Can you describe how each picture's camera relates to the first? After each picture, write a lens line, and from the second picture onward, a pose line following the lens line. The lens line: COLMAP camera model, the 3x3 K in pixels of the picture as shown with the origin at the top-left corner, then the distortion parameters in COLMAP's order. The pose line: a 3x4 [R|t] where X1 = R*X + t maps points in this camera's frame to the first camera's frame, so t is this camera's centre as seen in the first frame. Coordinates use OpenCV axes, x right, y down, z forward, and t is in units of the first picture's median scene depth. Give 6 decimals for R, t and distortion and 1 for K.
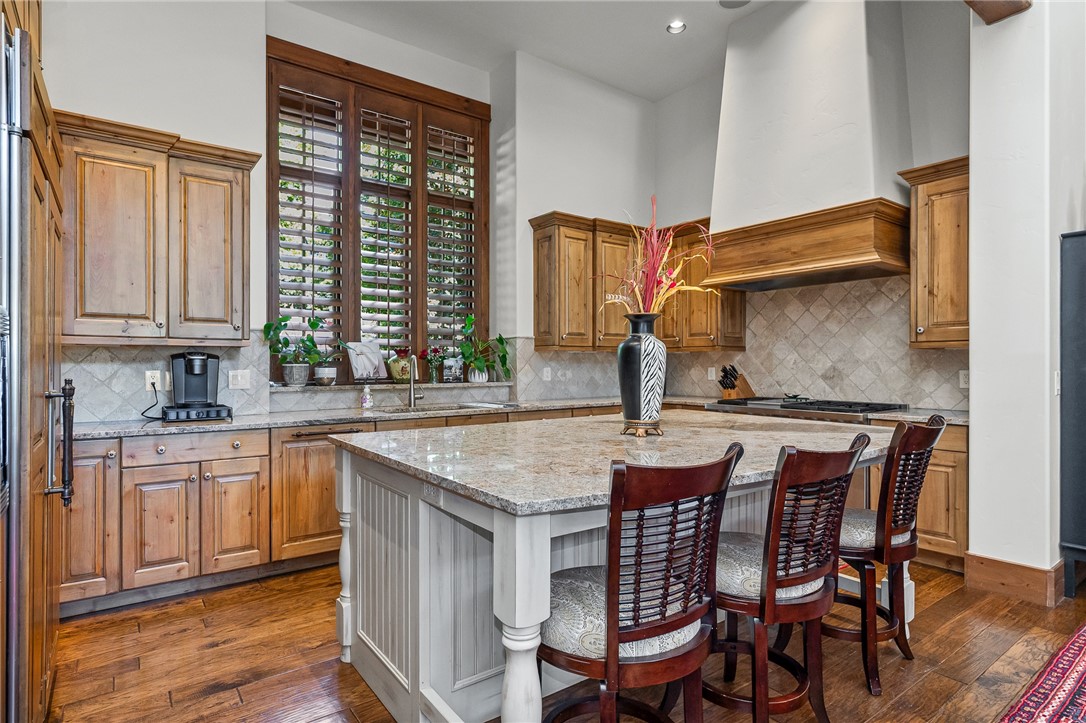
lens RADIAL K [[580.8, 0, 547.5], [0, 580.8, 361.1], [0, 0, 1]] dist [0.000018, -0.000320]
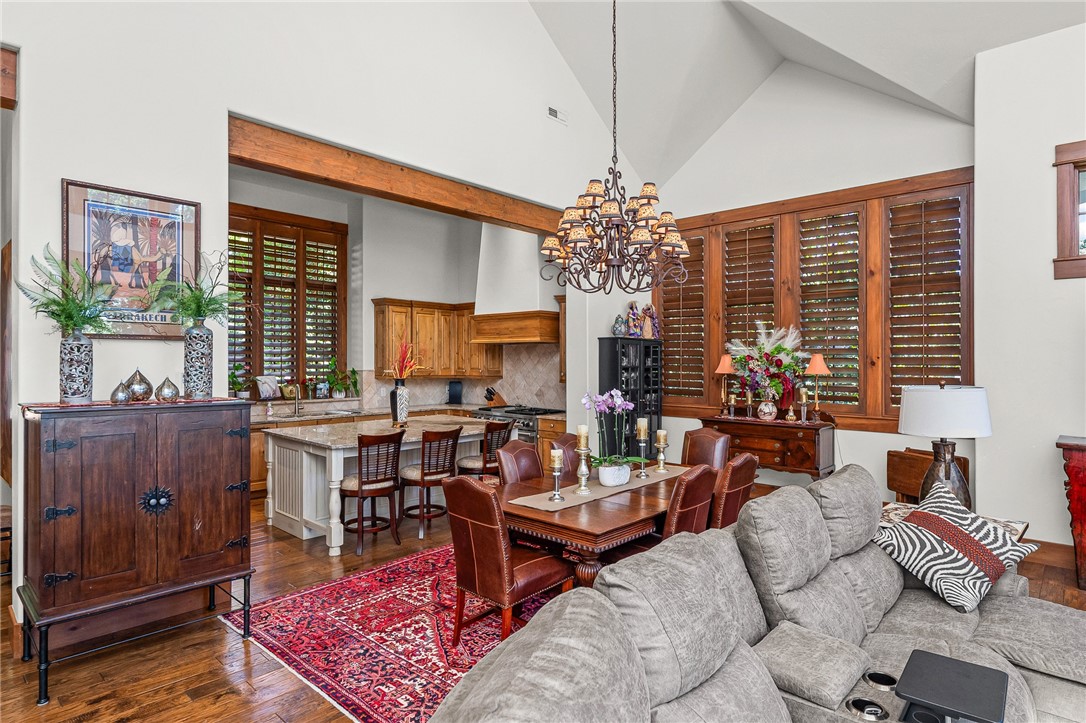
lens RADIAL K [[580.8, 0, 542.5], [0, 580.8, 365.1], [0, 0, 1]] dist [0.000018, -0.000320]
pose [[0.983415, 0.004810, 0.181306, 0.163009], [-0.007494, 0.999872, 0.014124, -0.091263], [-0.181215, -0.015248, 0.983325, -0.786411]]
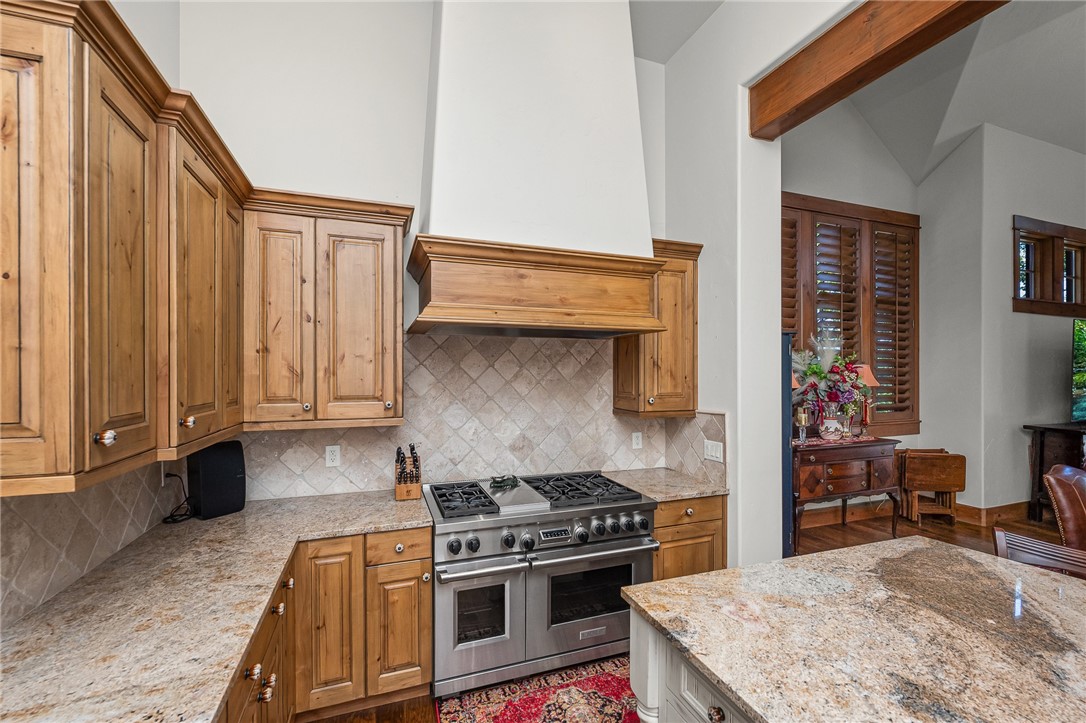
lens RADIAL K [[467.4, 0, 547.6], [0, 467.4, 369.3], [0, 0, 1]] dist [-0.000421, -0.000027]
pose [[0.283736, 0.005681, 0.958886, -0.135934], [-0.010134, 0.999944, -0.002926, -0.075013], [-0.958849, -0.008887, 0.283778, 0.680092]]
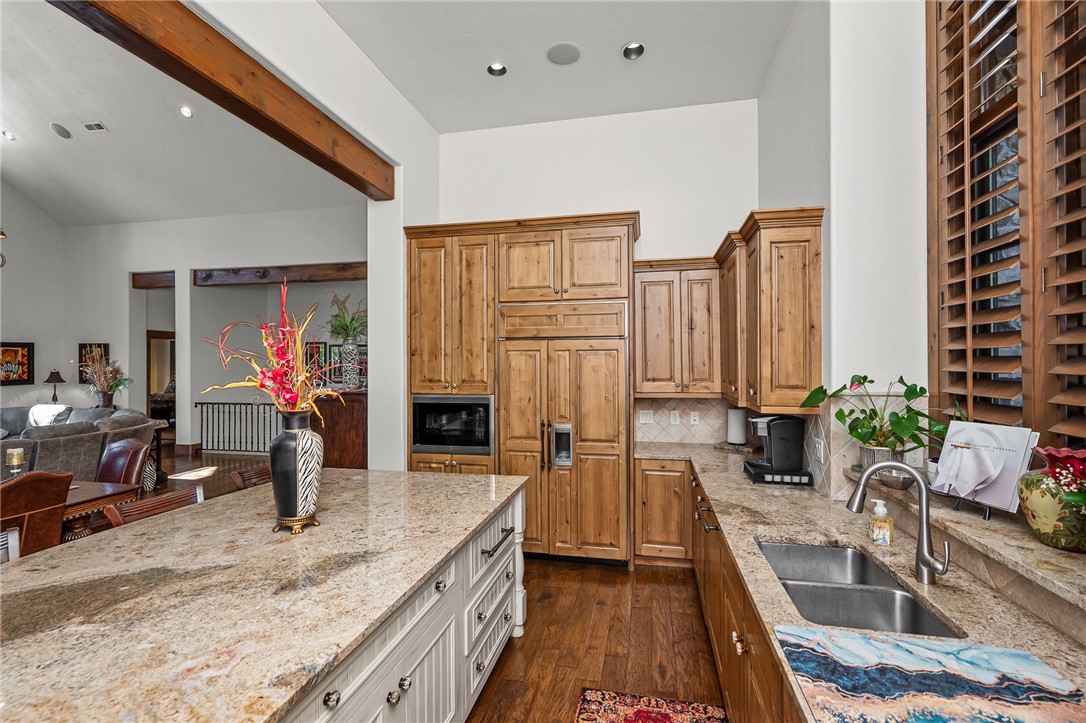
lens RADIAL K [[467.4, 0, 546.5], [0, 467.4, 364.6], [0, 0, 1]] dist [-0.000421, -0.000027]
pose [[-0.752791, 0.001480, -0.658258, 0.214266], [0.007503, 0.999952, -0.006333, -0.074806], [0.658216, -0.009706, -0.752766, 0.941198]]
